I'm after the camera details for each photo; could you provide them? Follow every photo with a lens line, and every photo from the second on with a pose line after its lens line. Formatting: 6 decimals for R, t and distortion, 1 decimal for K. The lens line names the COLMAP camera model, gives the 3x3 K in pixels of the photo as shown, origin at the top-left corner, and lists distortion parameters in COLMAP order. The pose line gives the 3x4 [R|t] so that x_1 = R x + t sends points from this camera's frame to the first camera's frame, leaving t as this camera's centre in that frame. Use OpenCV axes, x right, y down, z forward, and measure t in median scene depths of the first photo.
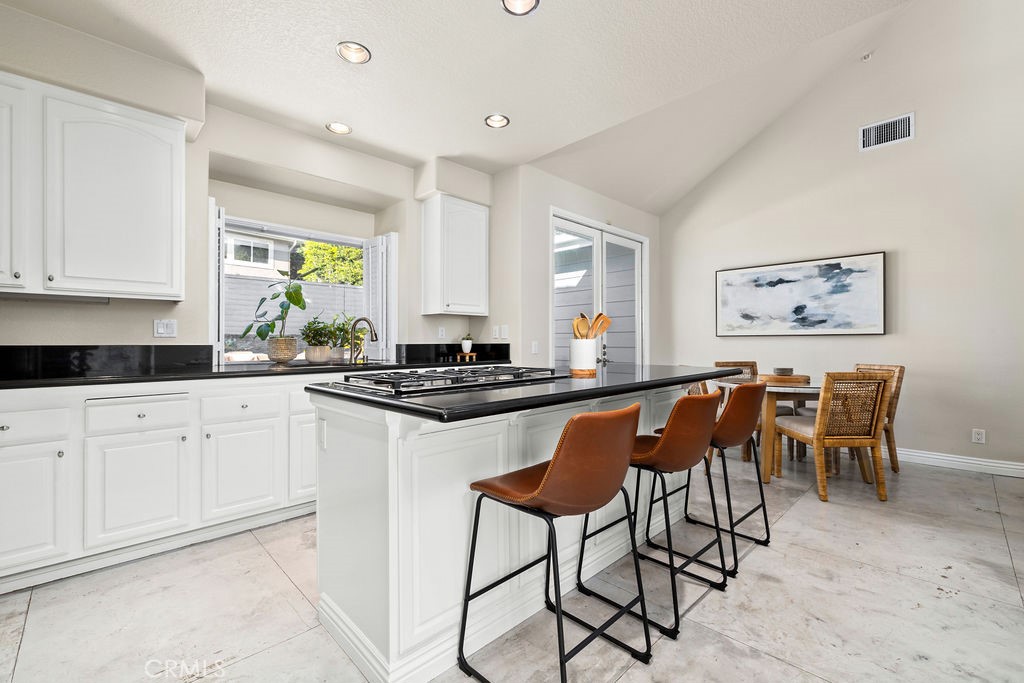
lens RADIAL K [[431.6, 0, 512.0], [0, 431.6, 341.5], [0, 0, 1]] dist [0.000882, 0.000175]
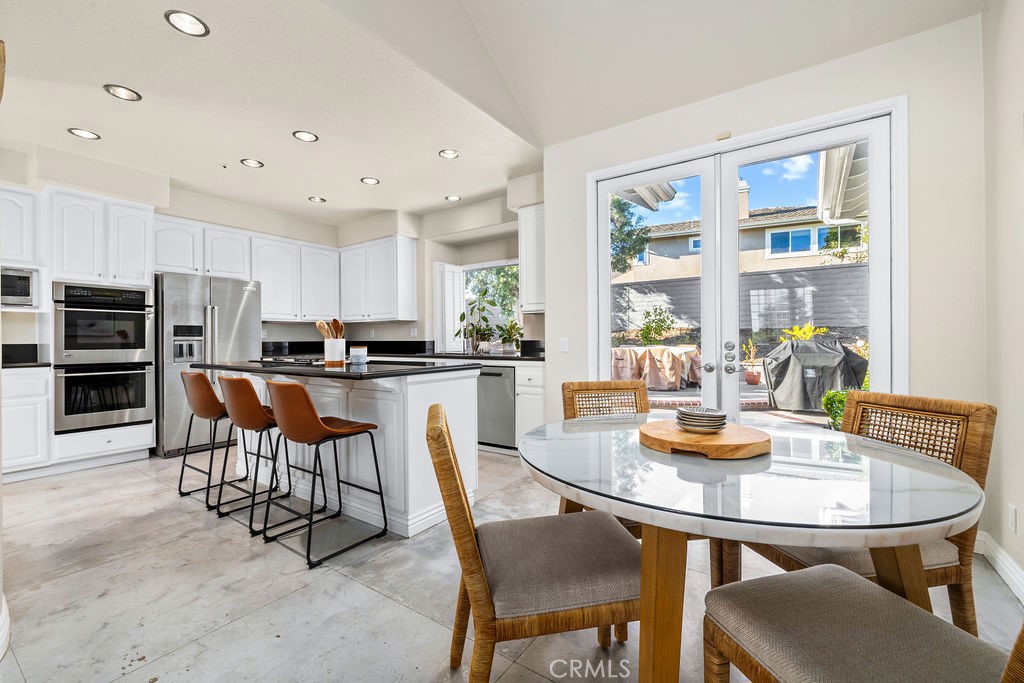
lens RADIAL K [[431.6, 0, 512.0], [0, 431.6, 341.5], [0, 0, 1]] dist [0.000882, 0.000175]
pose [[0.193101, 0.005521, -0.981163, 1.868000], [0.011619, 0.999901, 0.007913, 0.000739], [0.981110, -0.012928, 0.193018, 1.500613]]
